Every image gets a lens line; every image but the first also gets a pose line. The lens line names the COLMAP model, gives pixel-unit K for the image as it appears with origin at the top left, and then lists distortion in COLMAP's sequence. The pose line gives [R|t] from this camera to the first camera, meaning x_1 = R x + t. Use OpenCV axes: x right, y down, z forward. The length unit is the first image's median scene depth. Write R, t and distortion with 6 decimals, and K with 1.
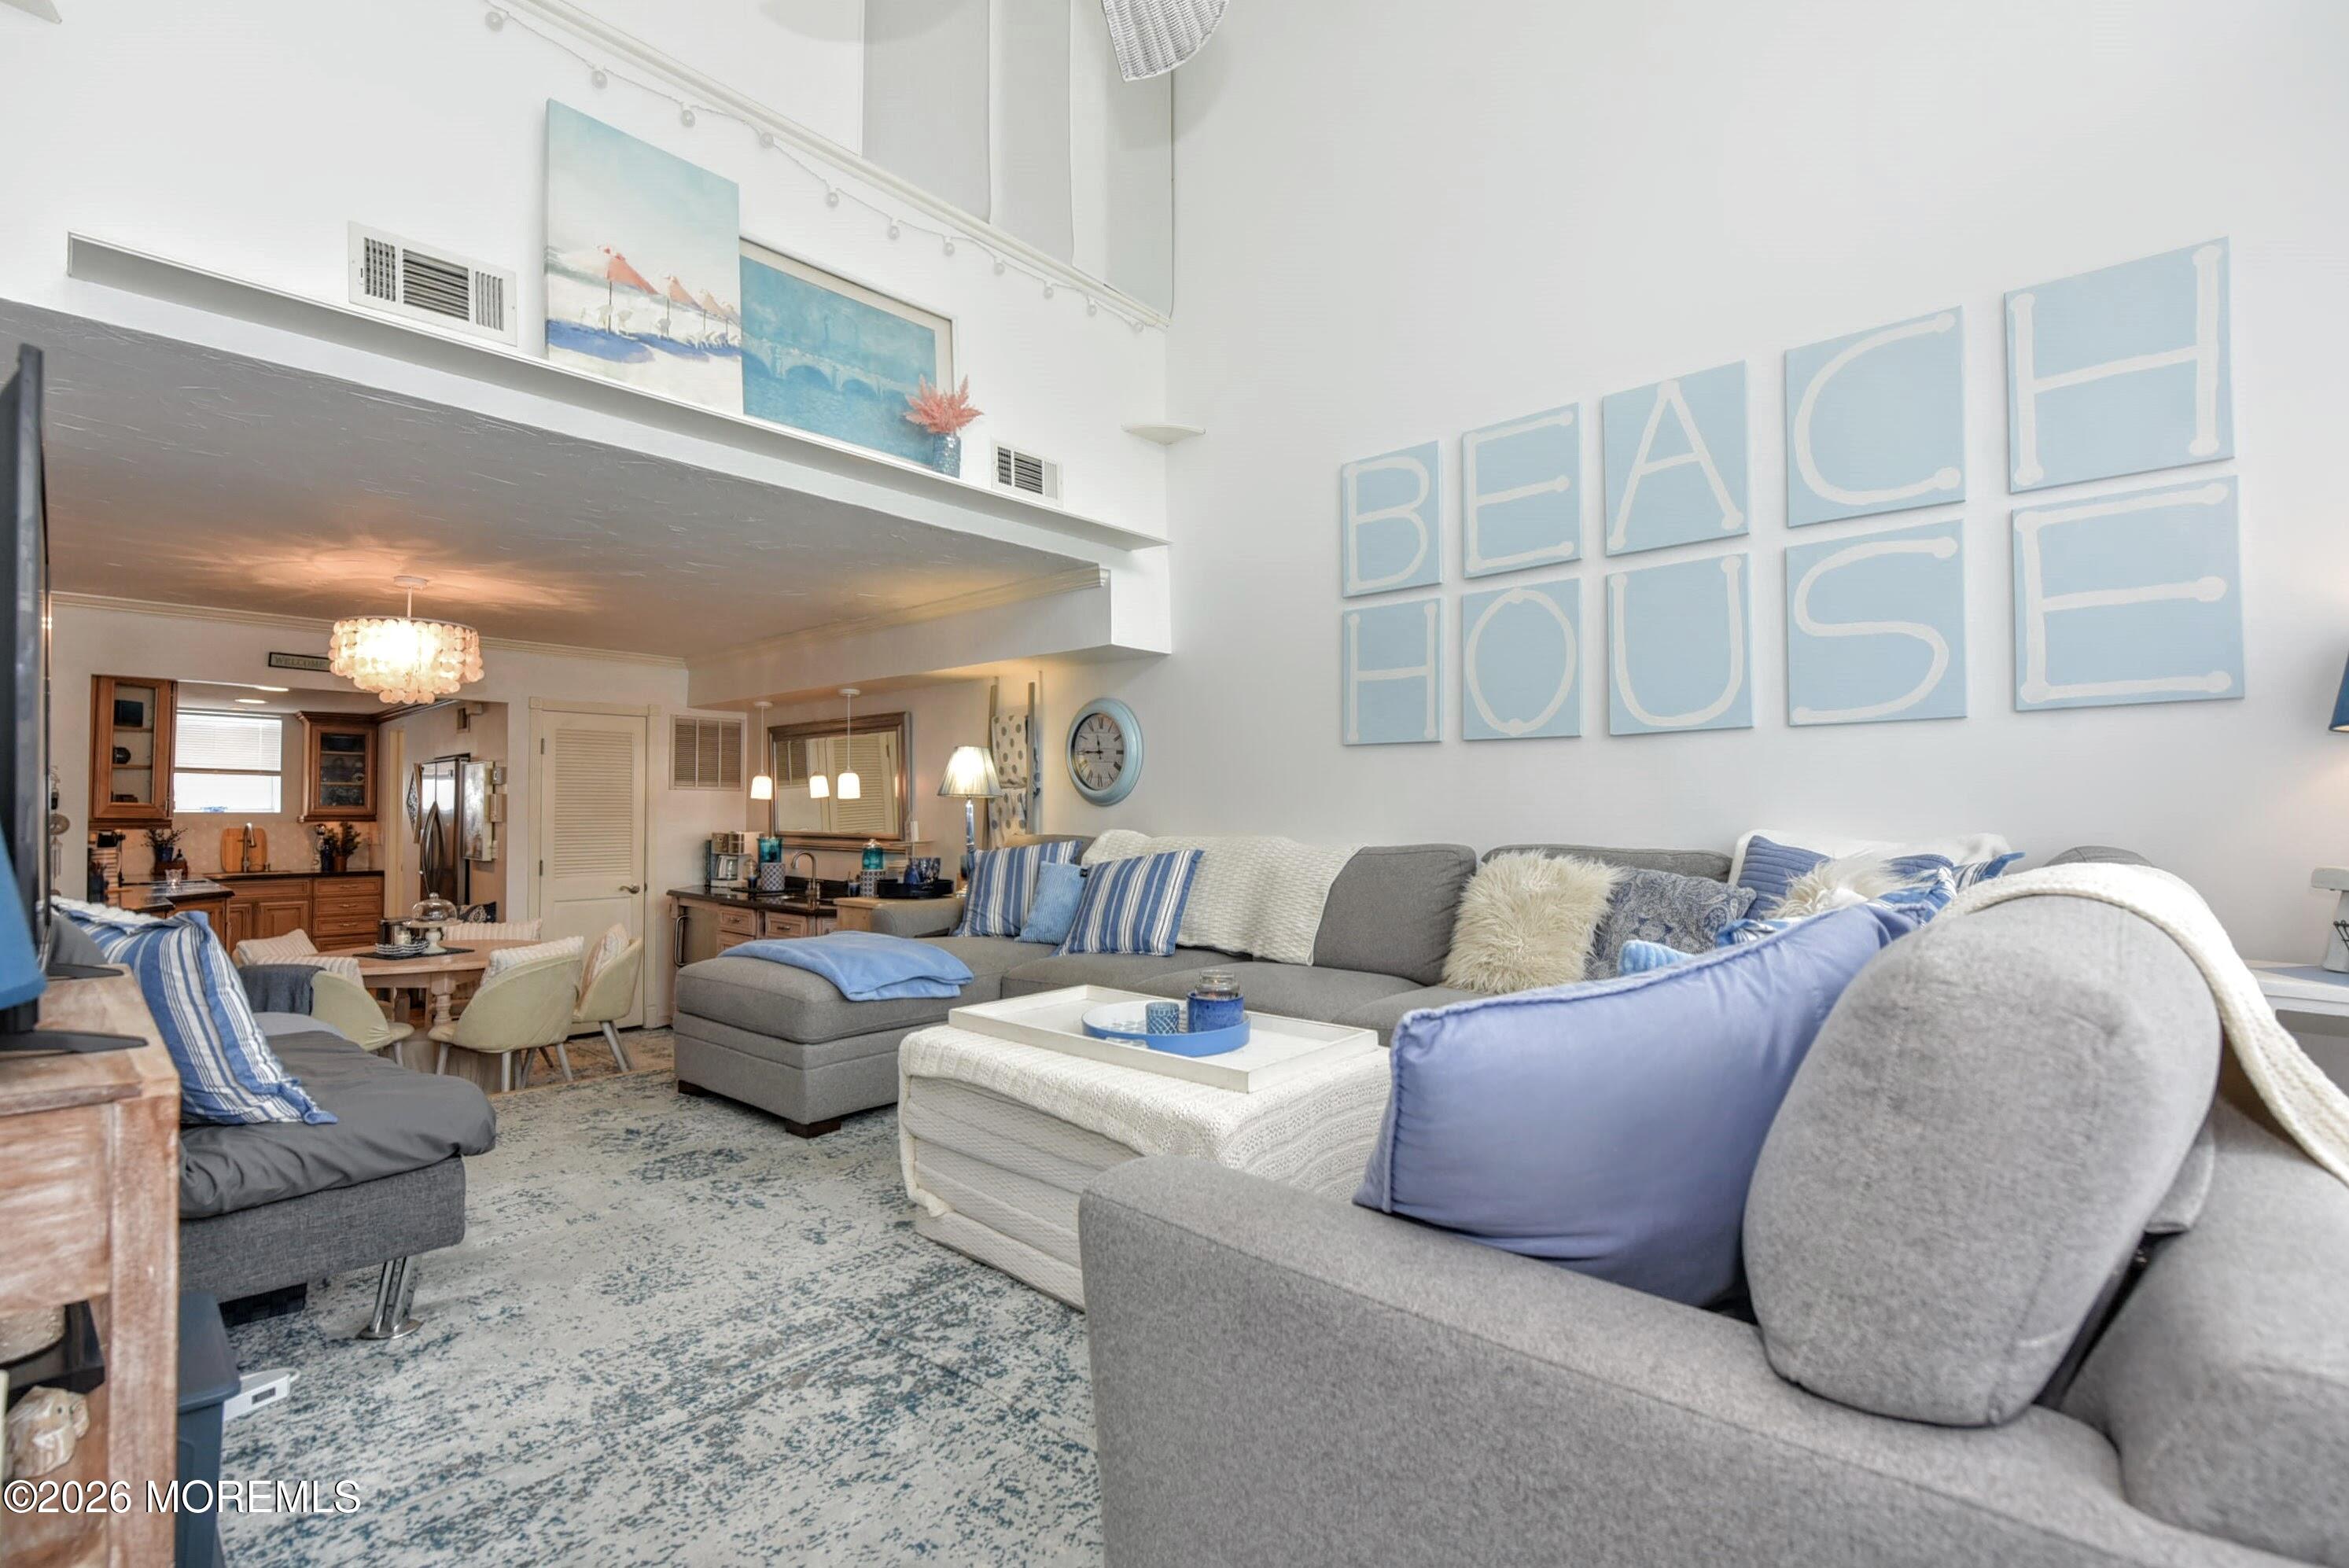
lens RADIAL K [[1026.6, 0, 1180.7], [0, 1026.6, 797.5], [0, 0, 1]] dist [-0.015865, -0.000205]
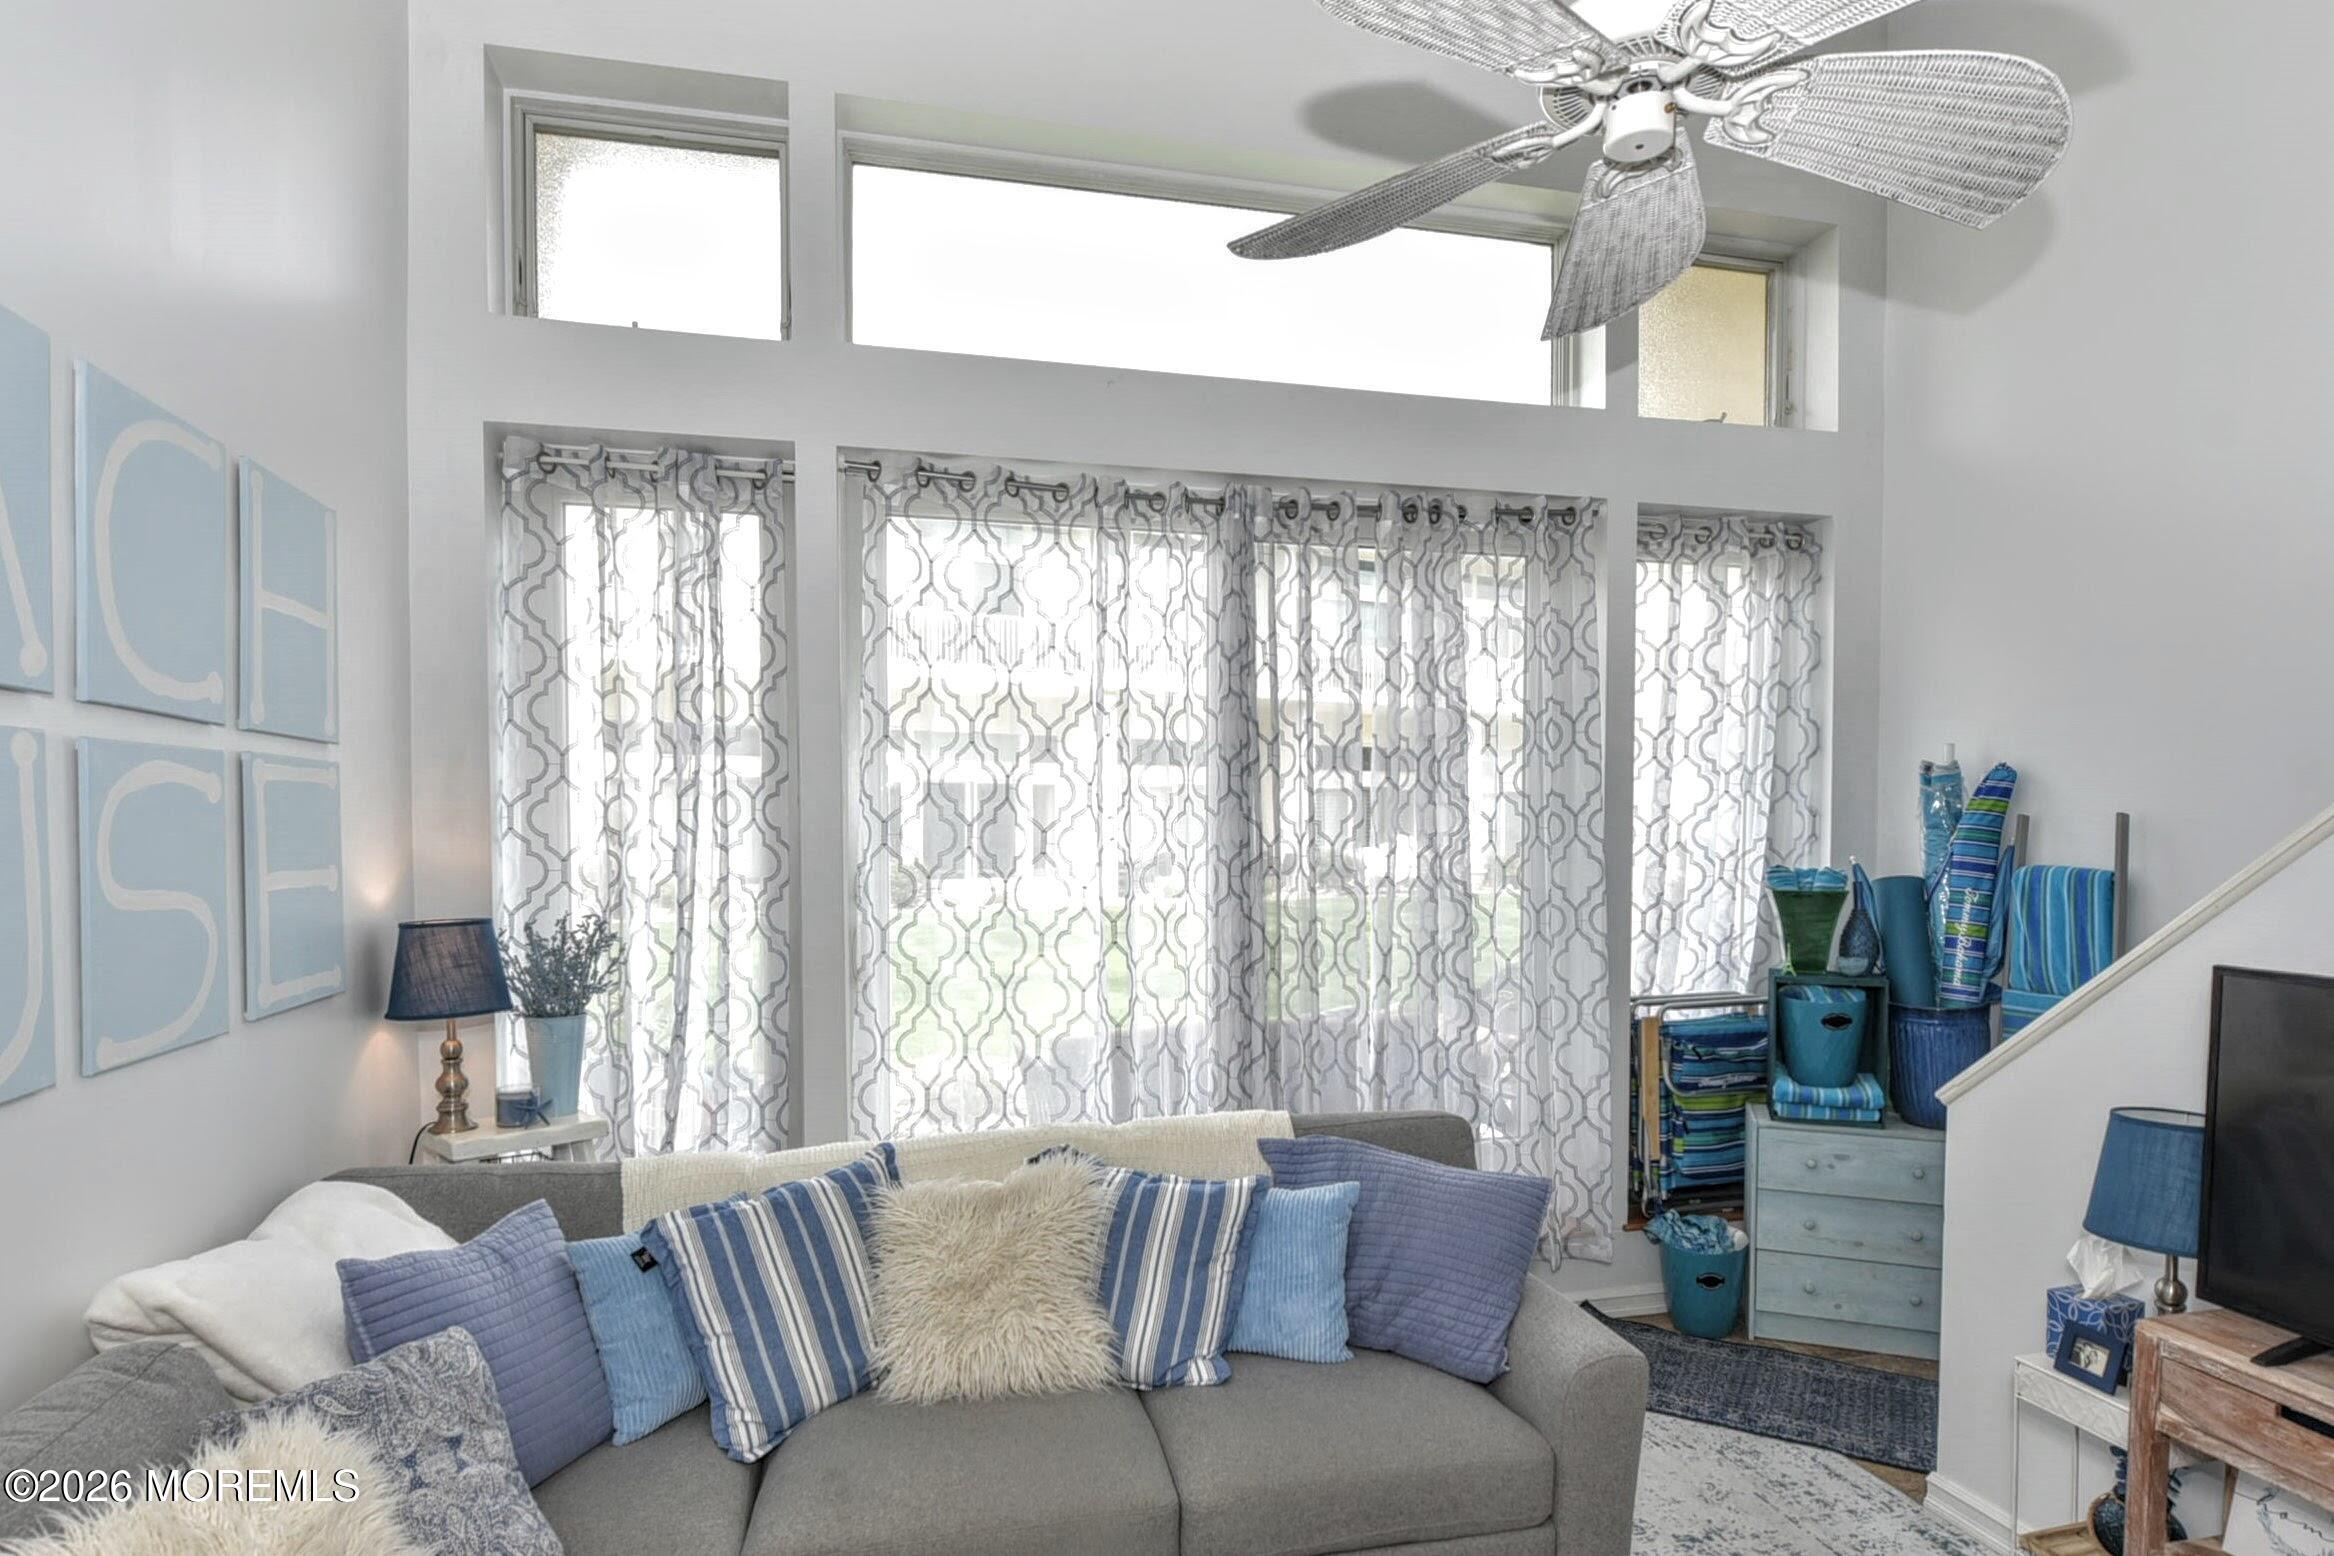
lens RADIAL K [[1237.3, 0, 1181.3], [0, 1237.3, 868.7], [0, 0, 1]] dist [-0.003984, -0.000584]
pose [[-0.830846, -0.016717, 0.556252, -0.245241], [-0.009386, 0.999827, 0.016027, -0.204958], [-0.556424, 0.008095, -0.830859, 1.289802]]
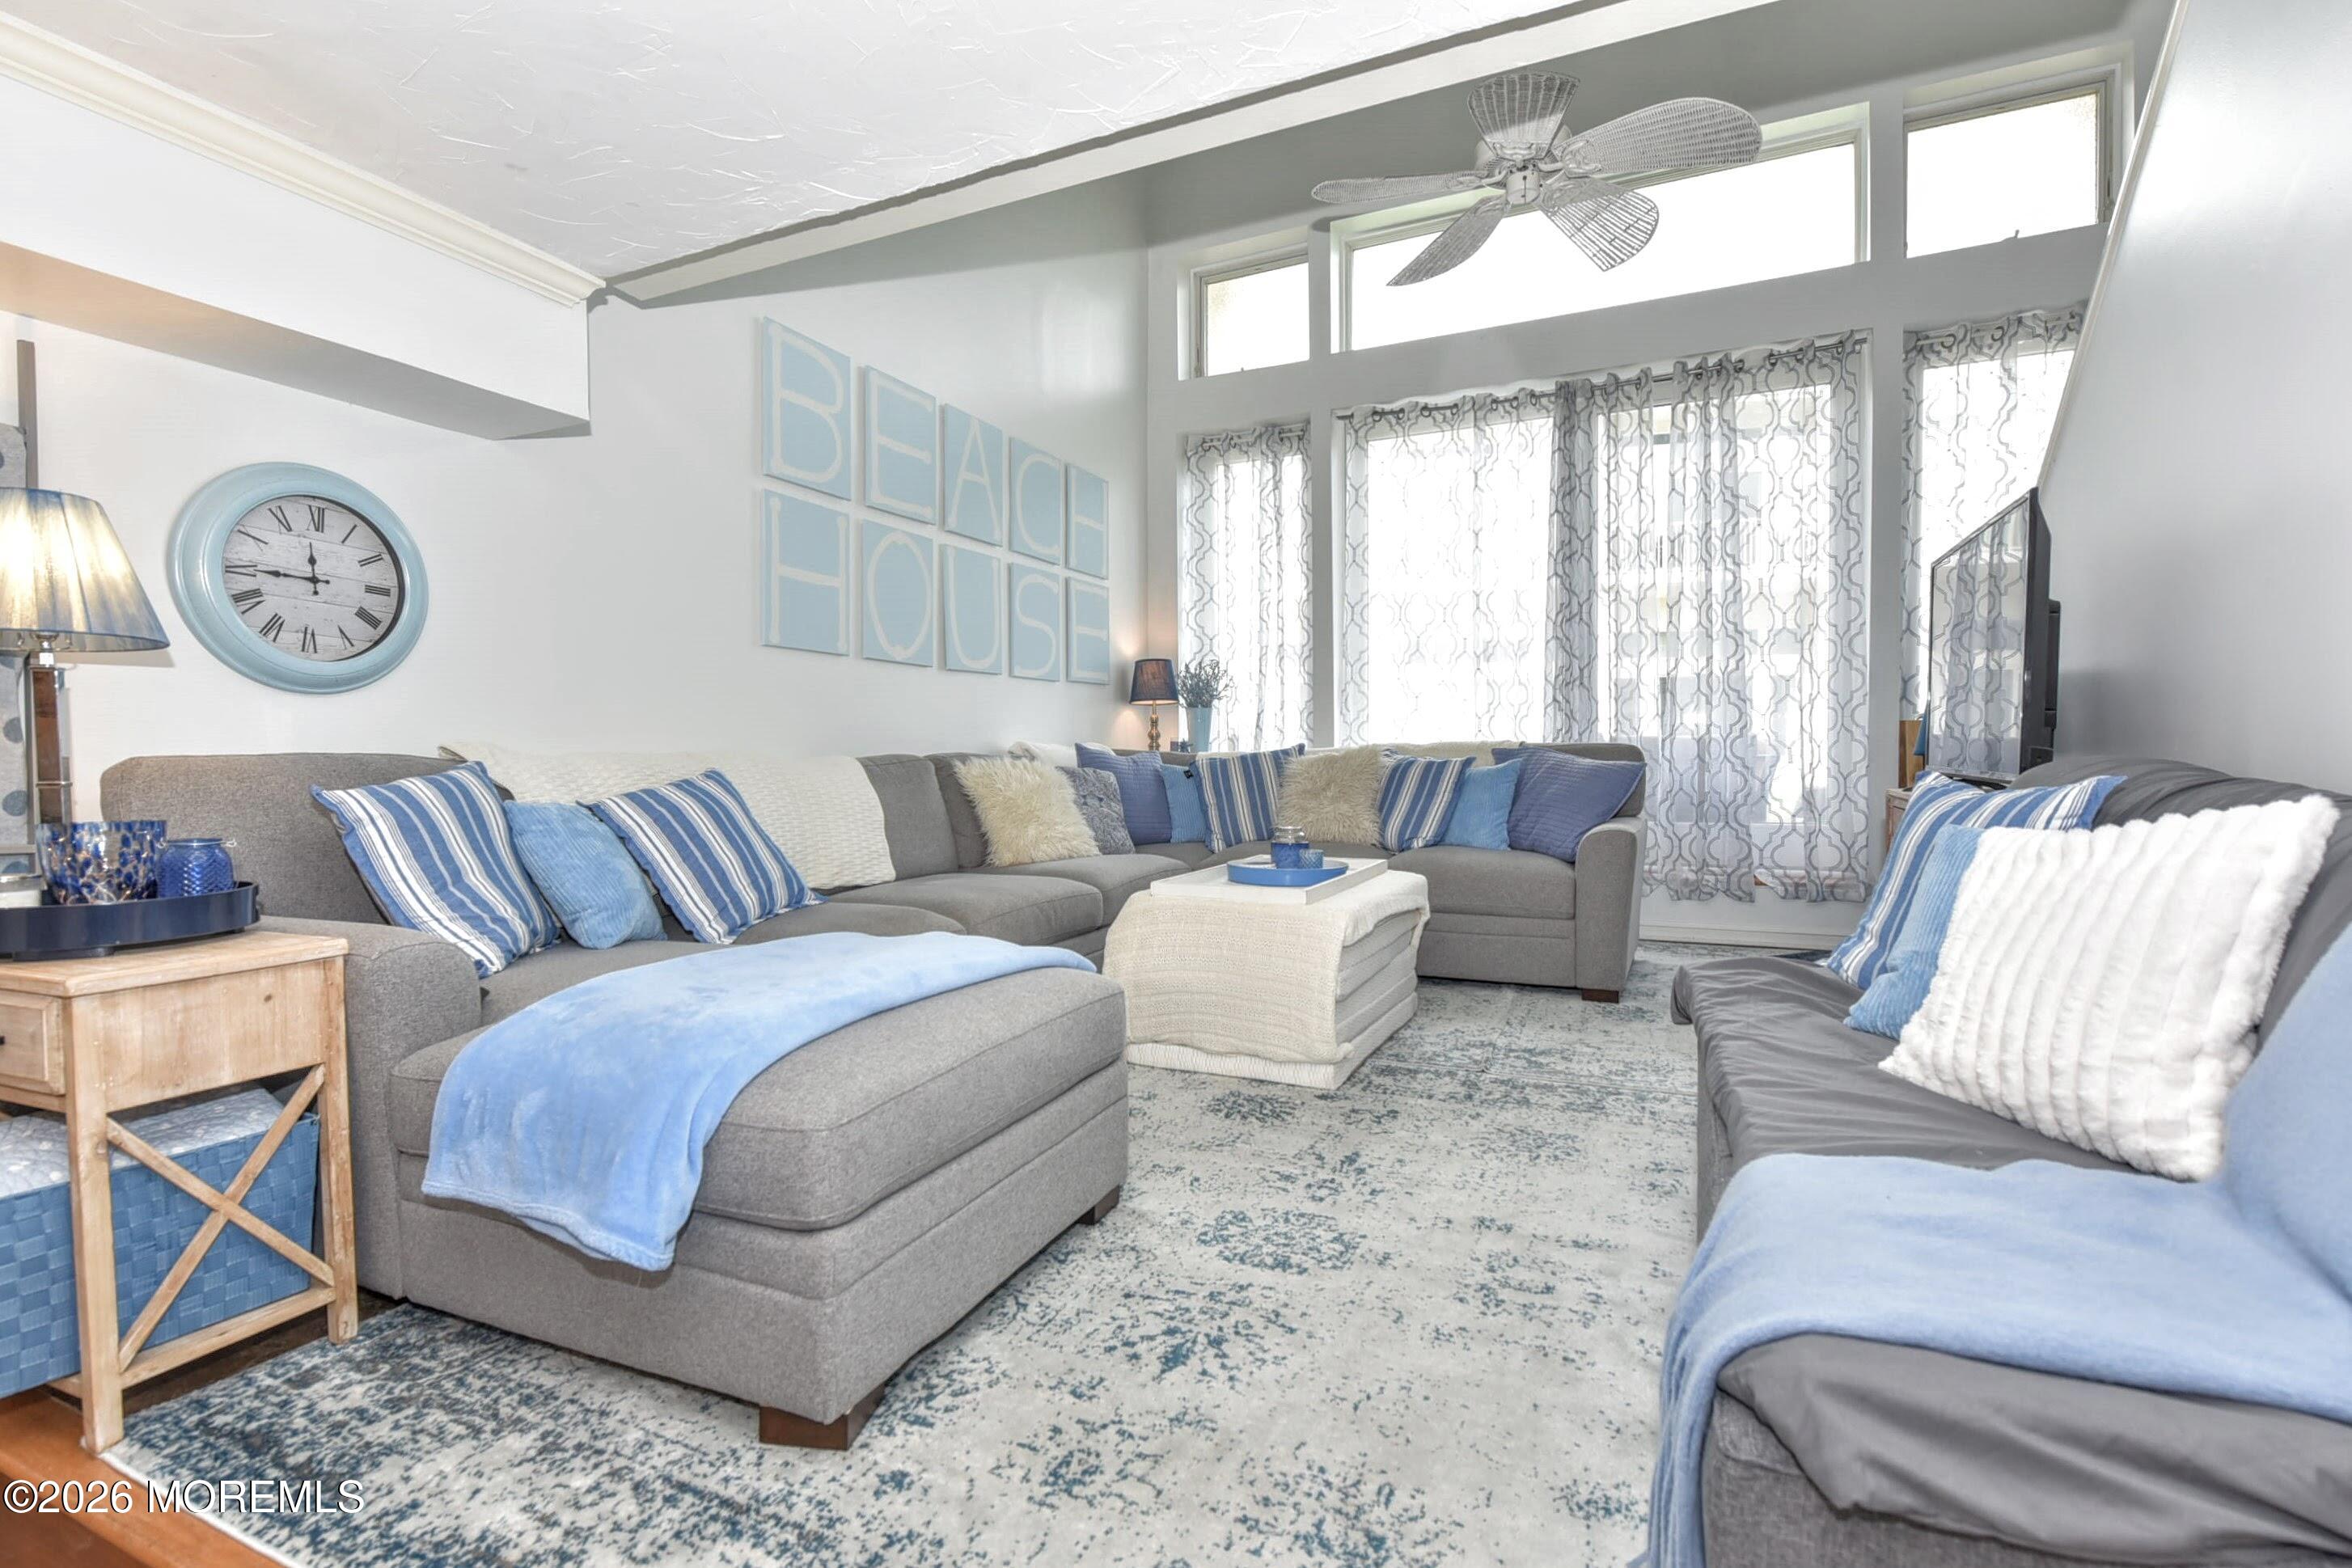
lens RADIAL K [[1108.1, 0, 1166.0], [0, 1108.1, 776.3], [0, 0, 1]] dist [0.001970, 0.000198]
pose [[-0.290097, -0.014238, 0.956891, -1.189134], [-0.008336, 0.999889, 0.012351, 0.065986], [-0.956961, -0.004393, -0.290184, 1.347615]]
